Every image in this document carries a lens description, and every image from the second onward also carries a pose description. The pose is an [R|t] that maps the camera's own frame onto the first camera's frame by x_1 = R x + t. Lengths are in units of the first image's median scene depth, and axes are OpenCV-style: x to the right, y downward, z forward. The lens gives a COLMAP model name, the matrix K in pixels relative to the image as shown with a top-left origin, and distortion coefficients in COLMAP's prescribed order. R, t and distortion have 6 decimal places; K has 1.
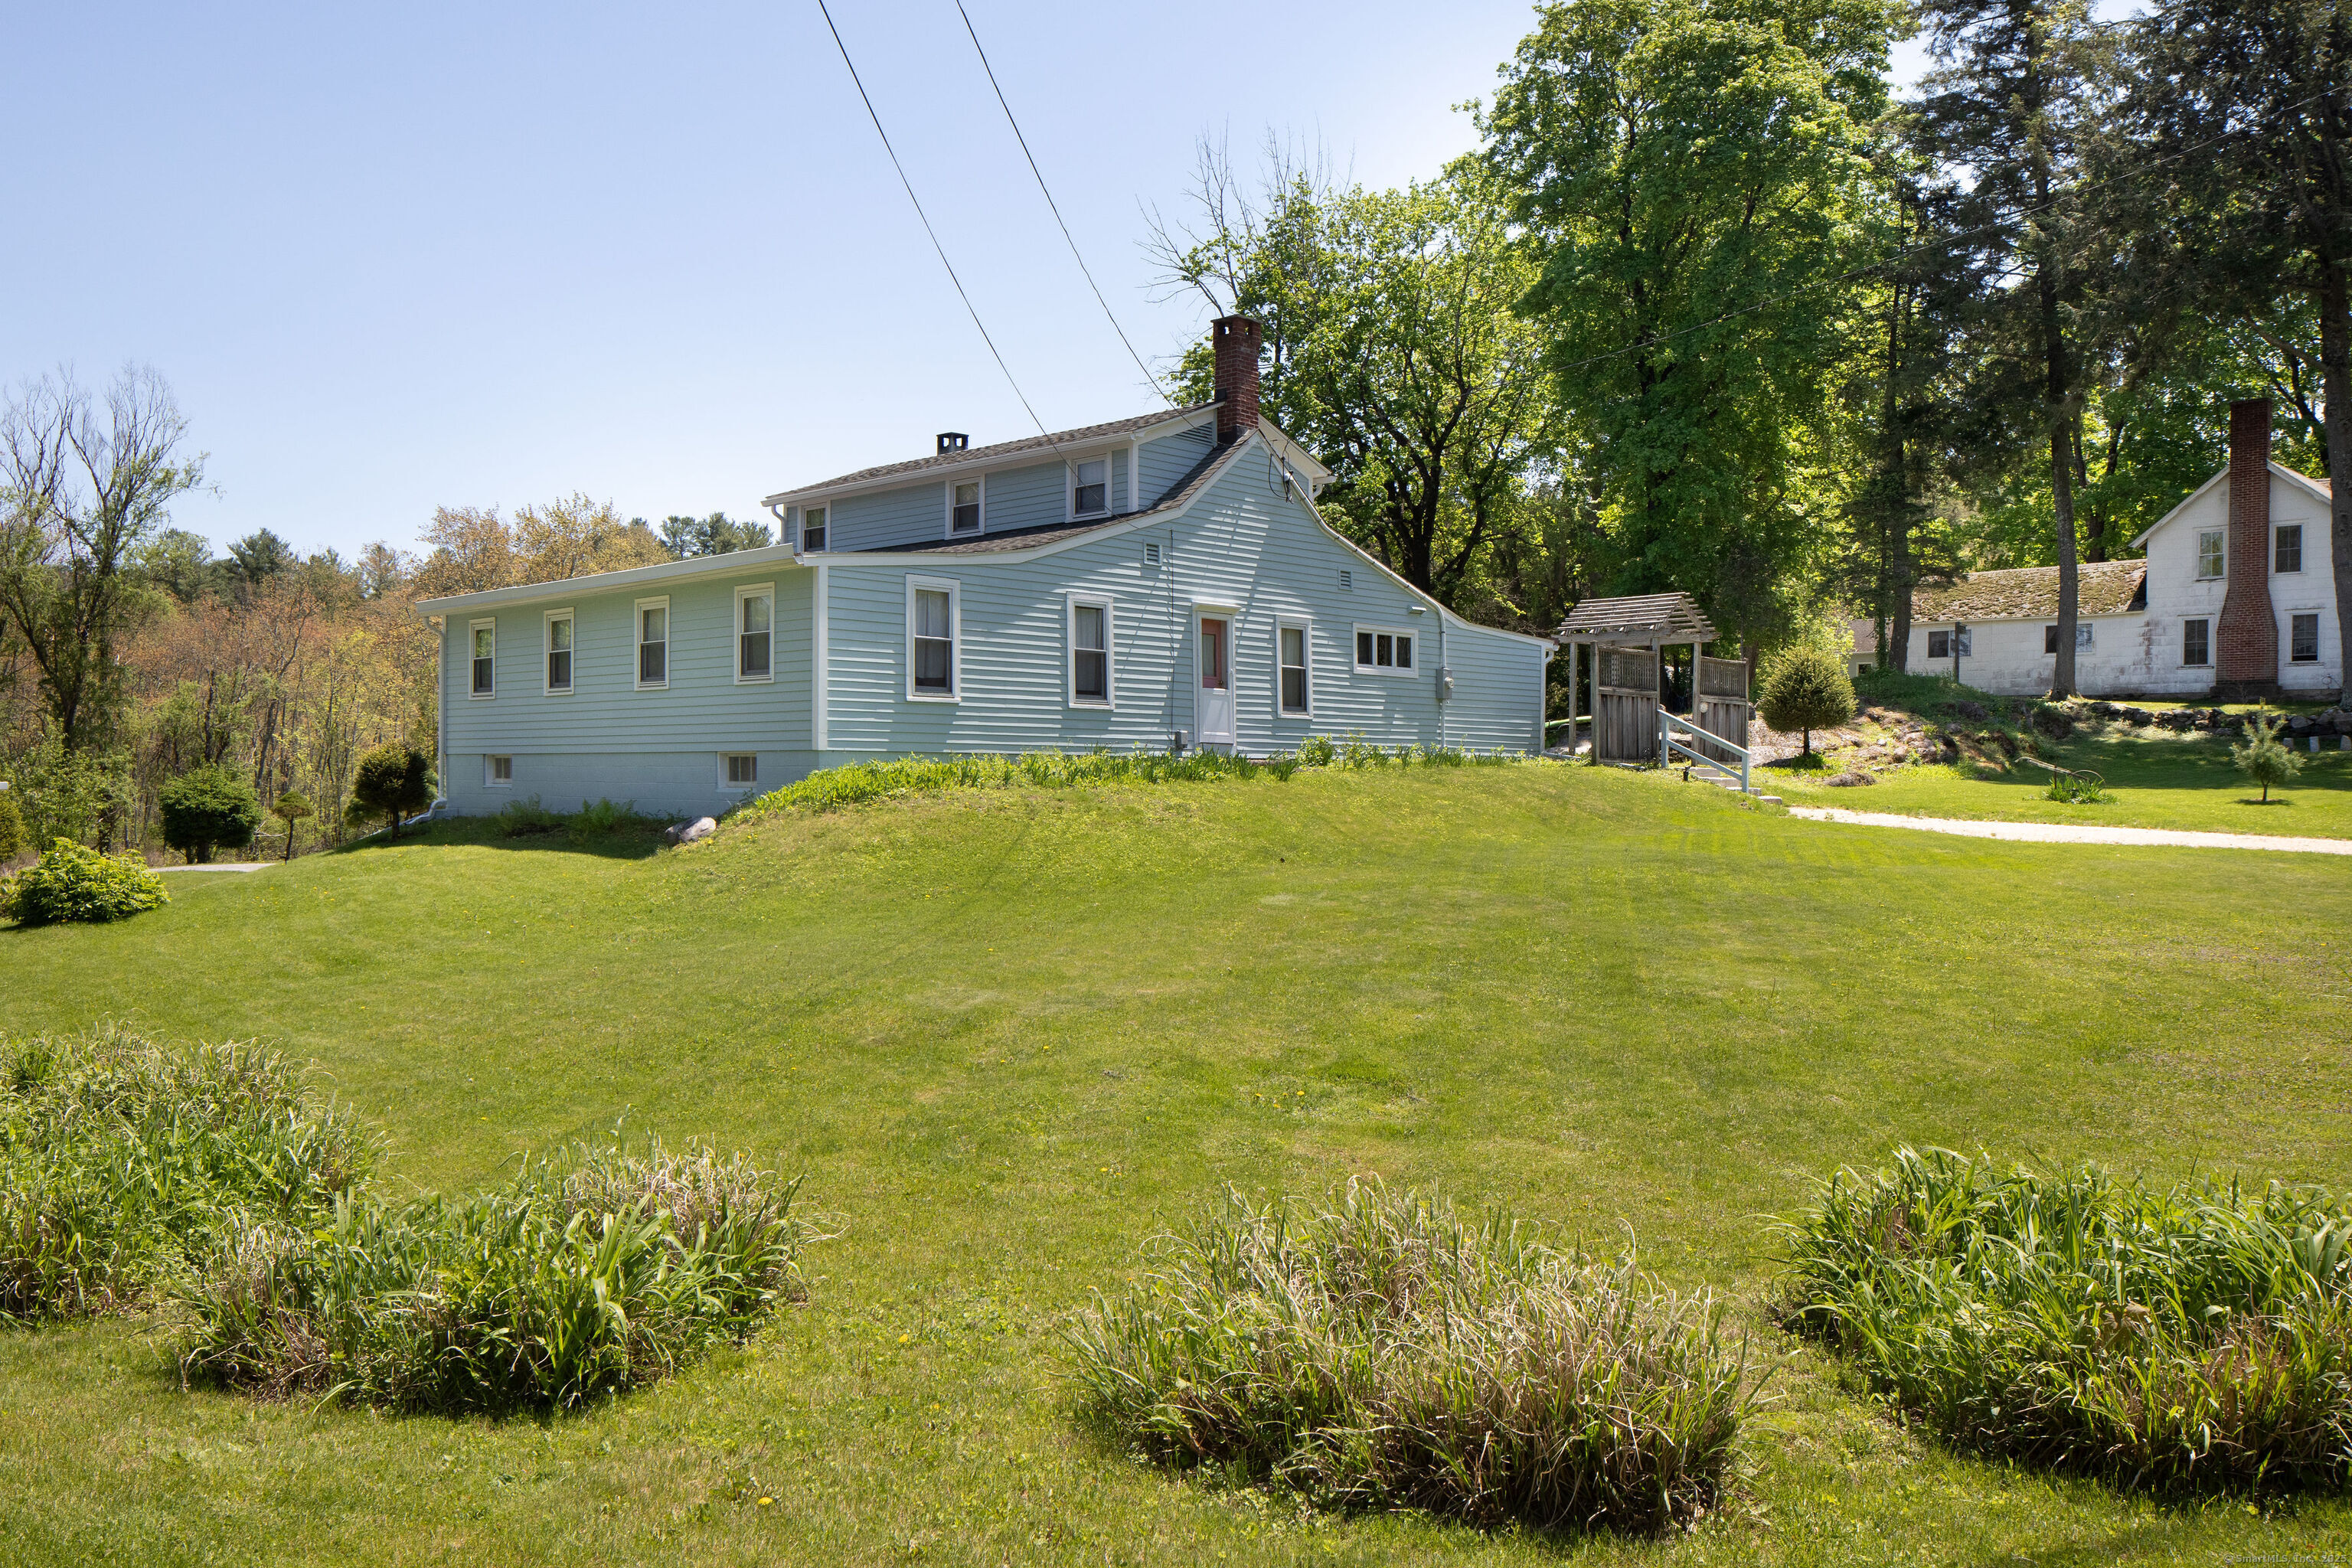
lens RADIAL K [[1748.4, 0, 1176.3], [0, 1748.4, 732.6], [0, 0, 1]] dist [0.003023, 0.000831]
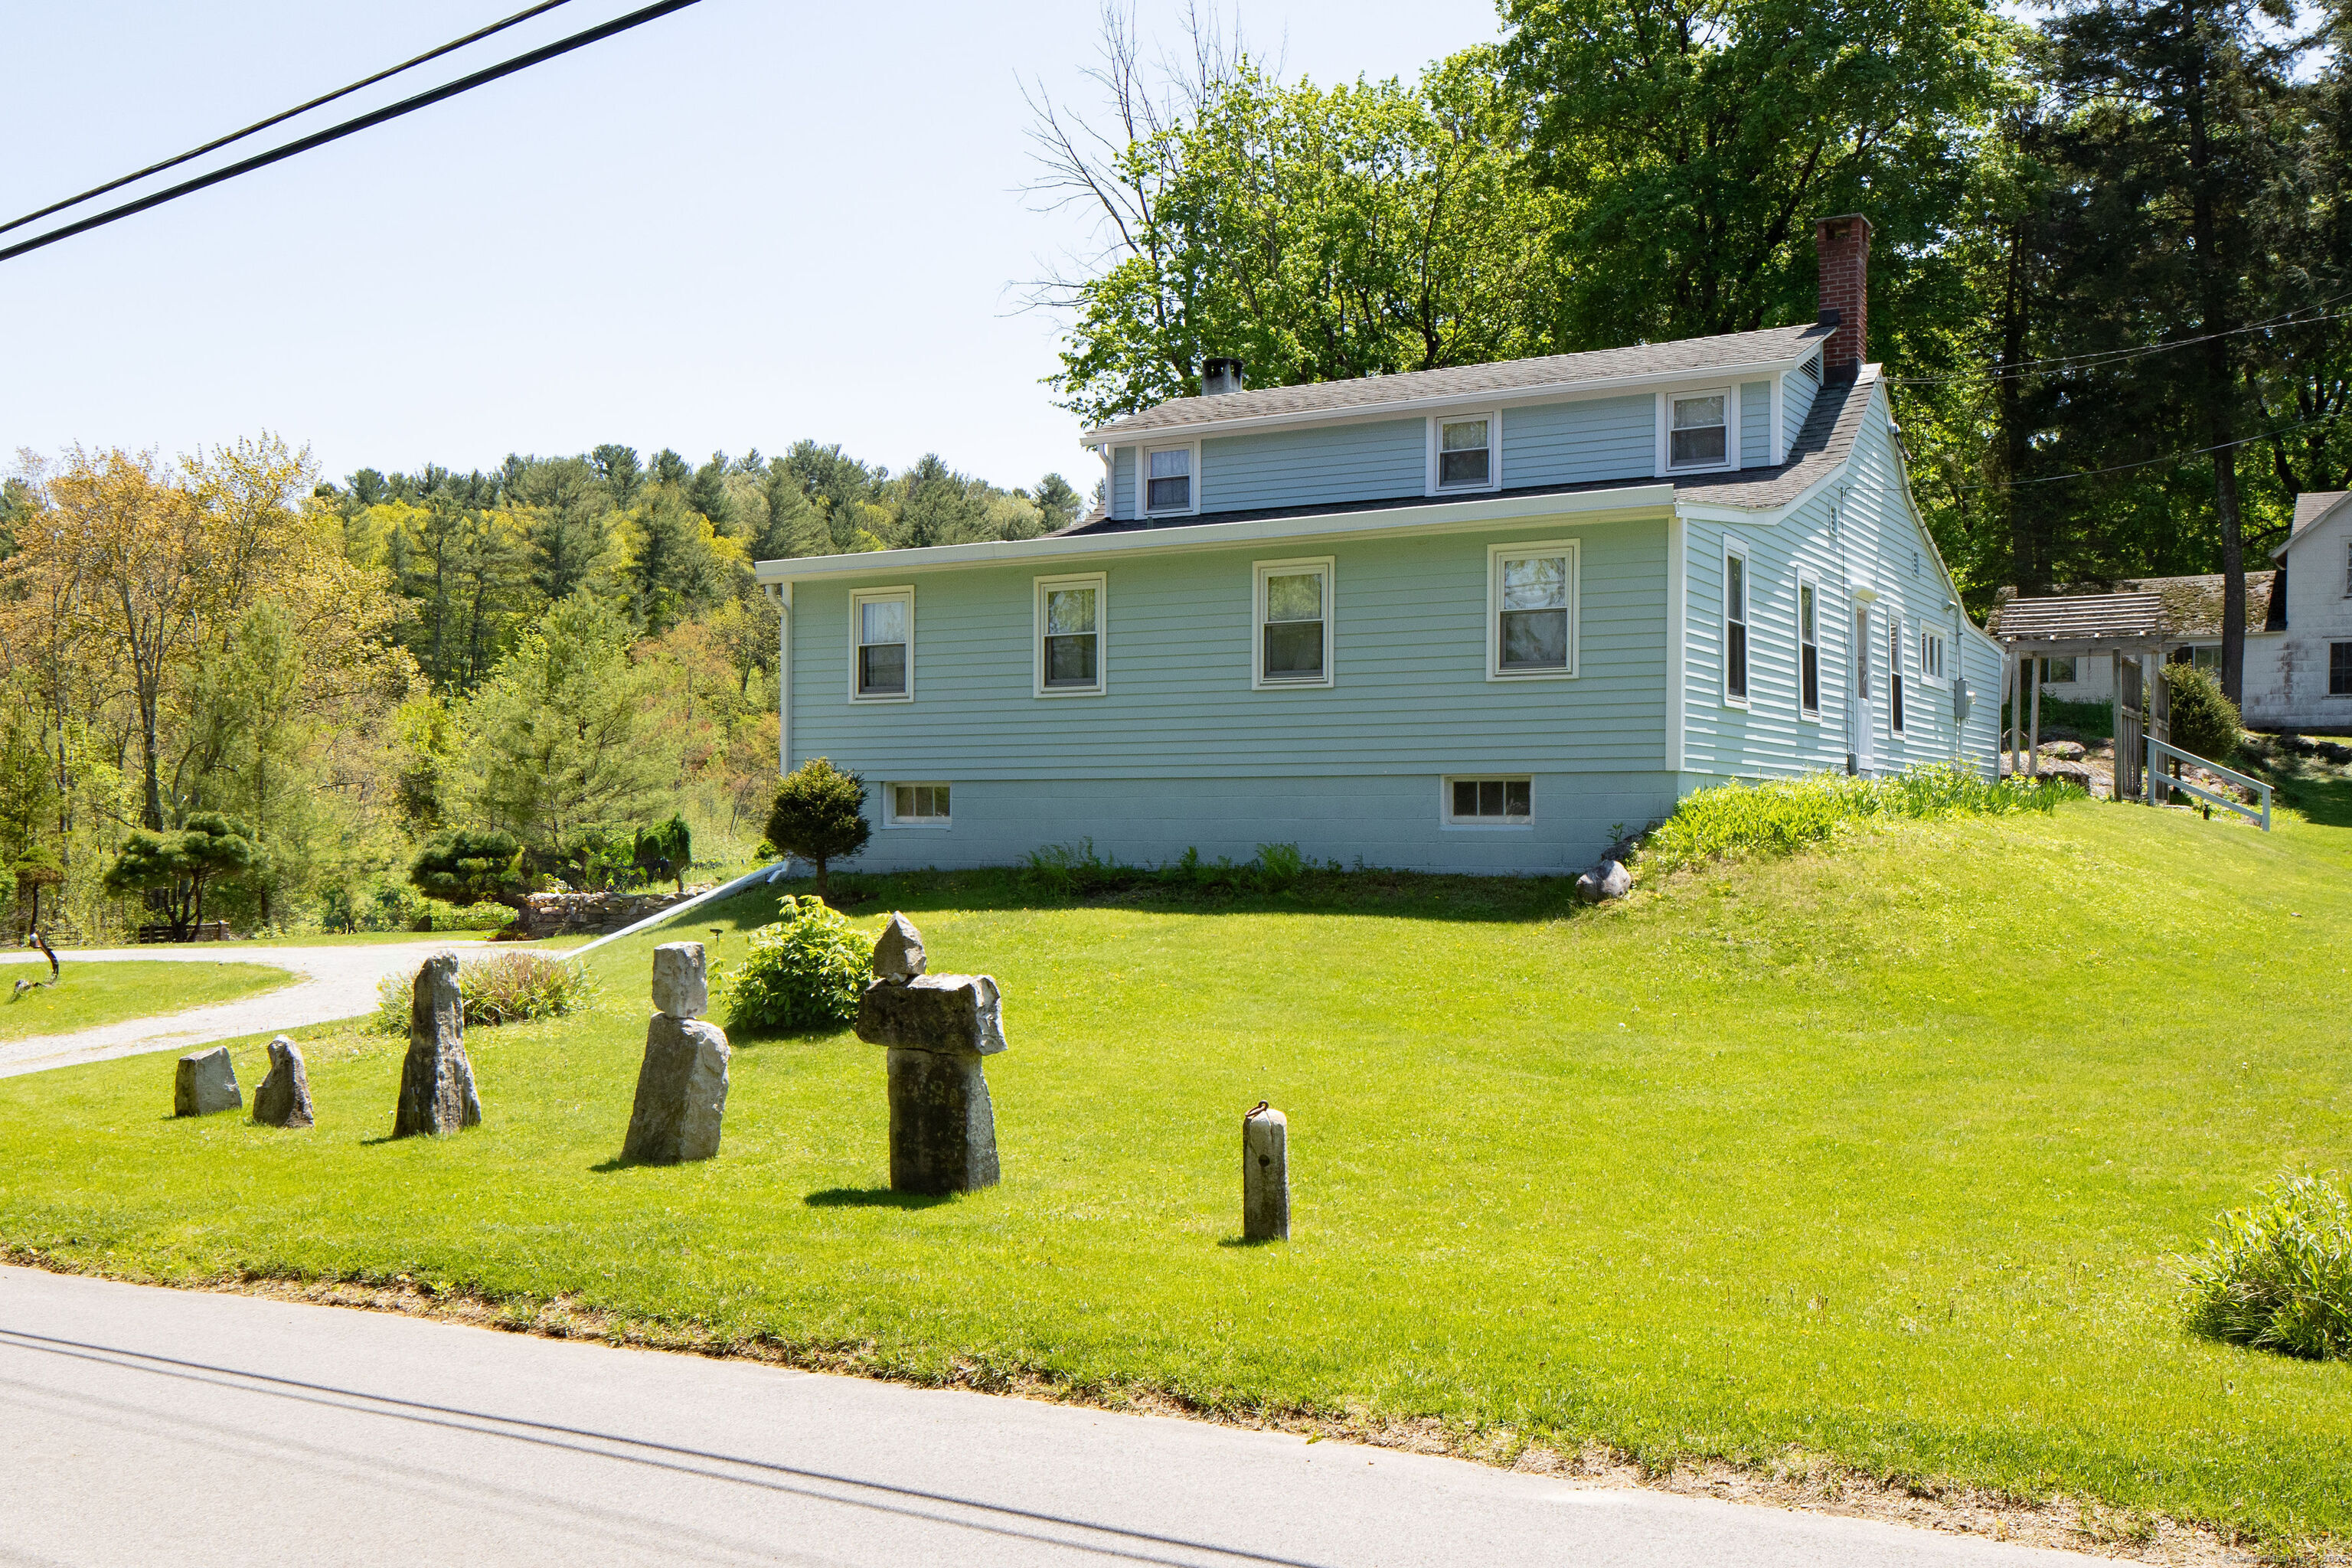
lens RADIAL K [[2213.0, 0, 1176.0], [0, 2213.0, 784.0], [0, 0, 1]] dist [0.006528, 0.002726]
pose [[0.973942, 0.000516, 0.226798, -0.233082], [-0.000647, 1.000000, 0.000503, 0.005802], [-0.226797, -0.000637, 0.973942, 0.057654]]
